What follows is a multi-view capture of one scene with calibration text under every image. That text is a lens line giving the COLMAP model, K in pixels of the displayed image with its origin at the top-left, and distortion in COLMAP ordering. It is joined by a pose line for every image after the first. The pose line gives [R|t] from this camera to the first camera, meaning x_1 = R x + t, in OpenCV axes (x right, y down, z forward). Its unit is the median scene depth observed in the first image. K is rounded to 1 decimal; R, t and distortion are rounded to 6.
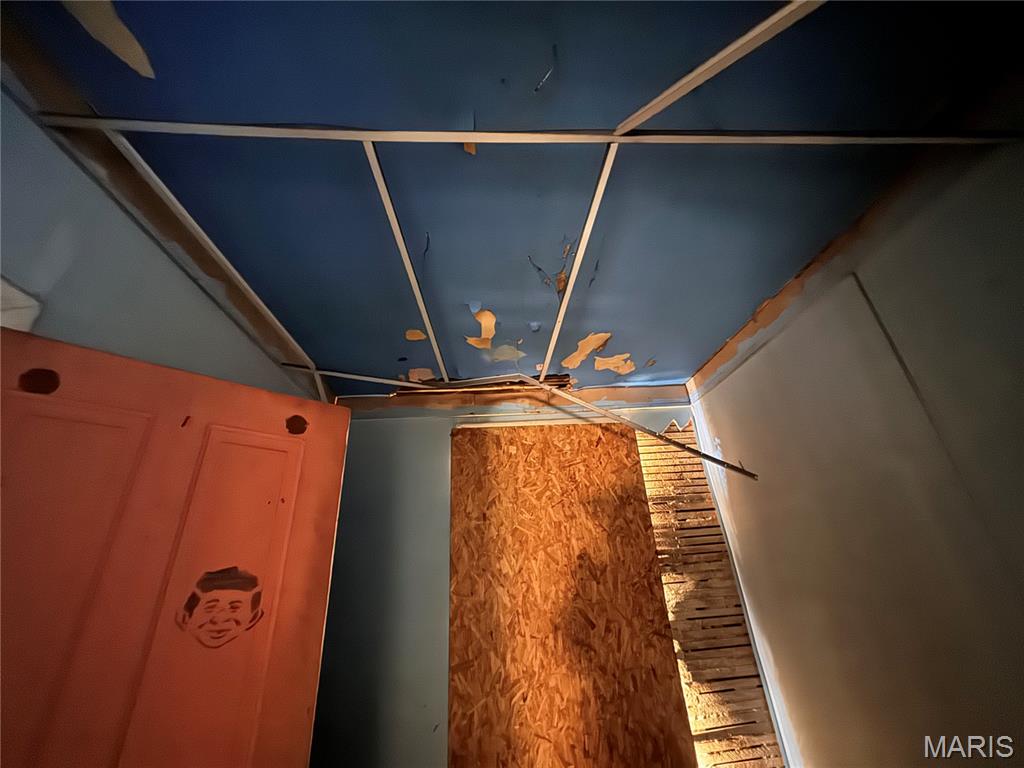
lens RADIAL K [[408.4, 0, 513.8], [0, 408.4, 383.4], [0, 0, 1]] dist [-0.005289, 0.000913]
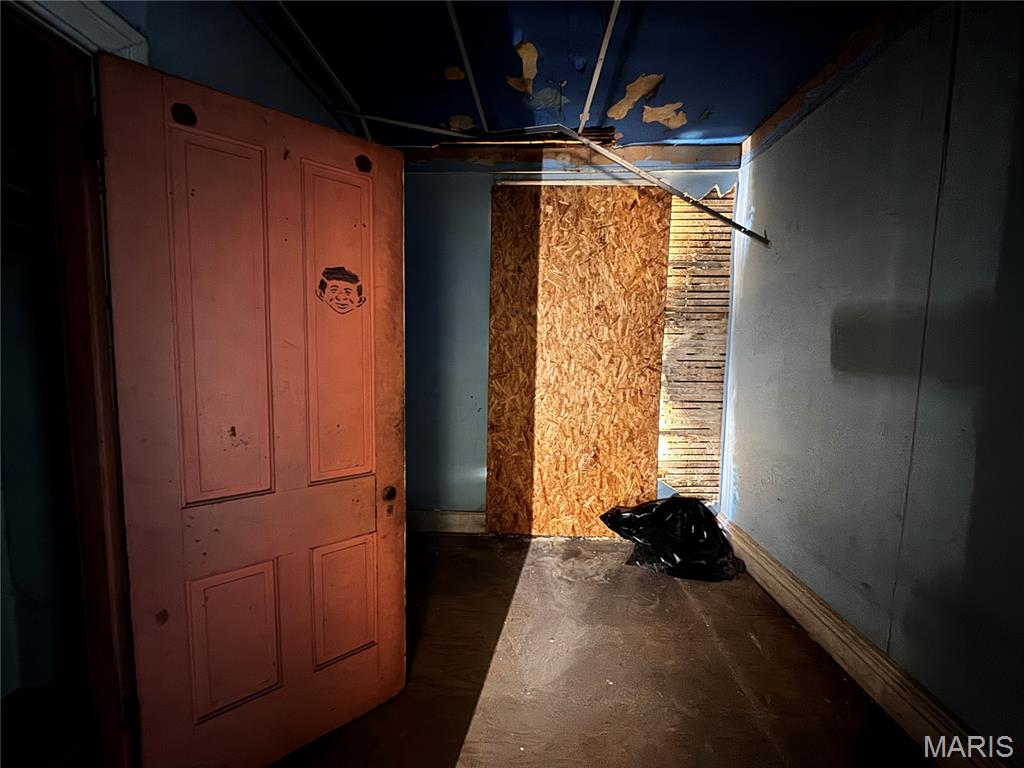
lens RADIAL K [[408.4, 0, 512.0], [0, 408.4, 382.5], [0, 0, 1]] dist [-0.005289, 0.000913]
pose [[0.992486, 0.085452, -0.087574, 0.037666], [-0.028919, 0.859267, 0.510709, 0.012719], [0.118890, -0.504339, 0.855282, -0.161194]]
